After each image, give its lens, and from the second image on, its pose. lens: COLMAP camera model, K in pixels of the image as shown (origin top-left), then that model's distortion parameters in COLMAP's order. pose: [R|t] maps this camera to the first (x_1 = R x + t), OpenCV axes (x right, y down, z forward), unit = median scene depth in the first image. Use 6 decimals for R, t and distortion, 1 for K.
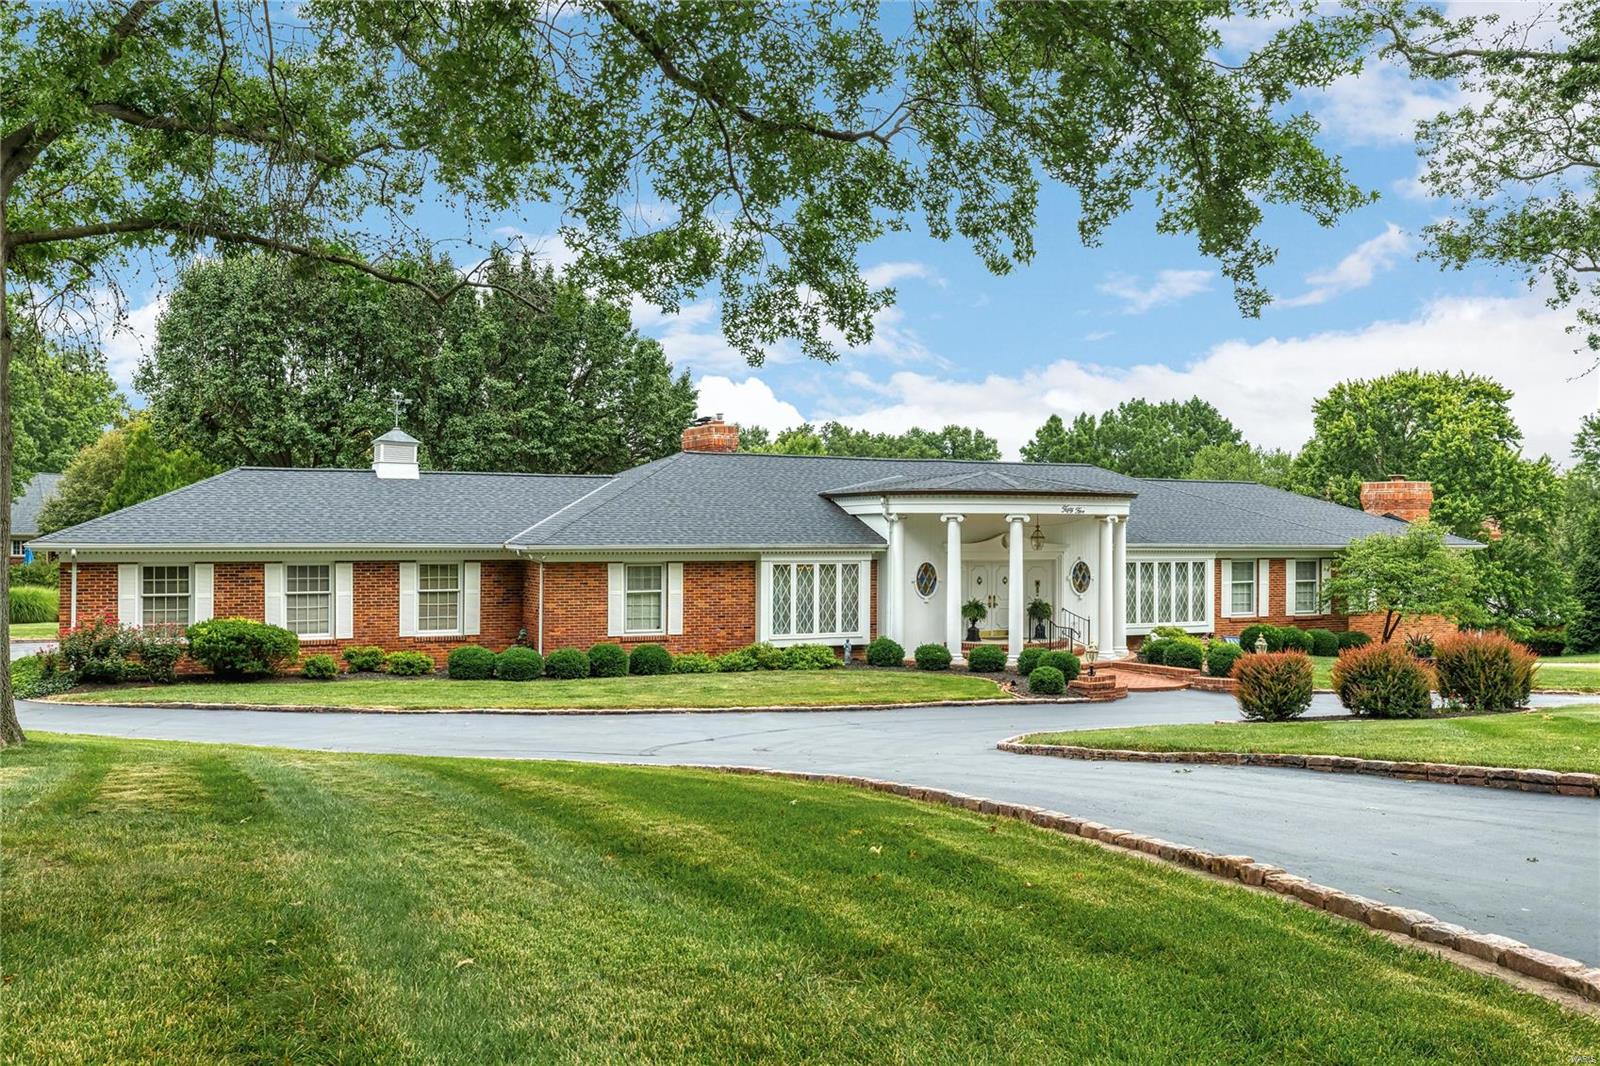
lens RADIAL K [[1417.0, 0, 793.6], [0, 1417.0, 541.8], [0, 0, 1]] dist [-0.001015, 0.000108]
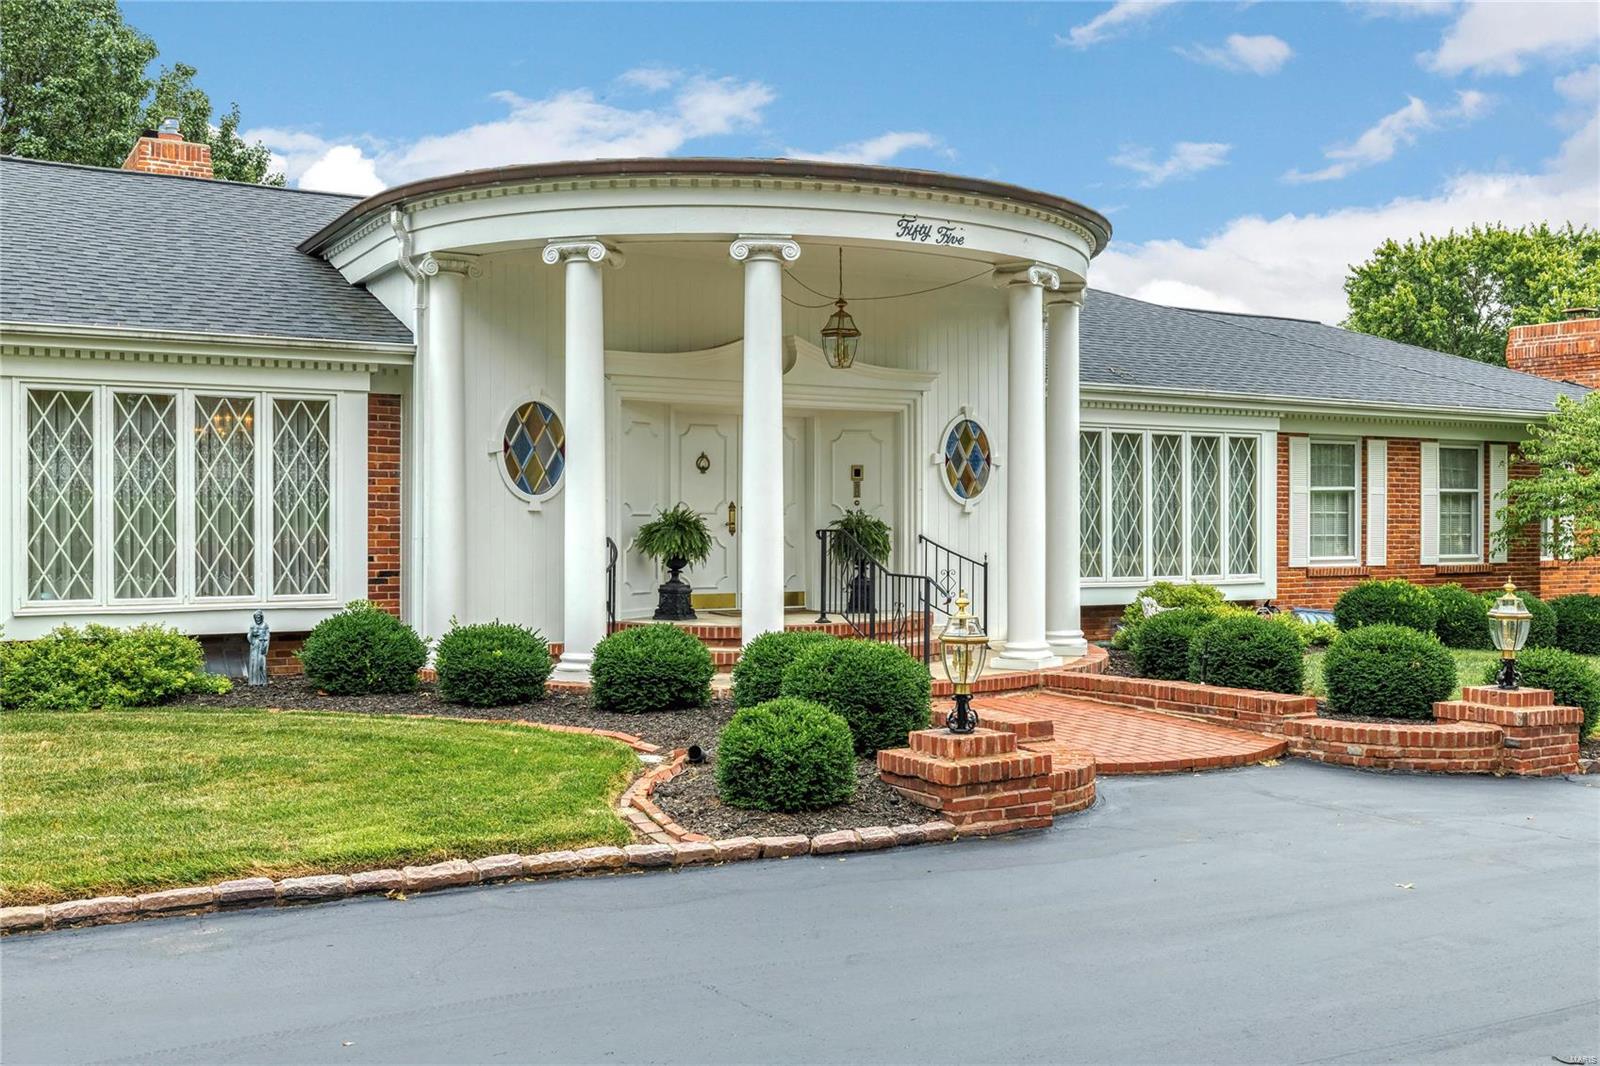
lens RADIAL K [[1609.4, 0, 803.6], [0, 1609.4, 528.3], [0, 0, 1]] dist [0.009673, 0.000000]
pose [[0.997684, -0.003402, 0.067935, 0.124666], [0.003389, 0.999994, 0.000299, 0.043773], [-0.067936, -0.000068, 0.997690, 0.545710]]
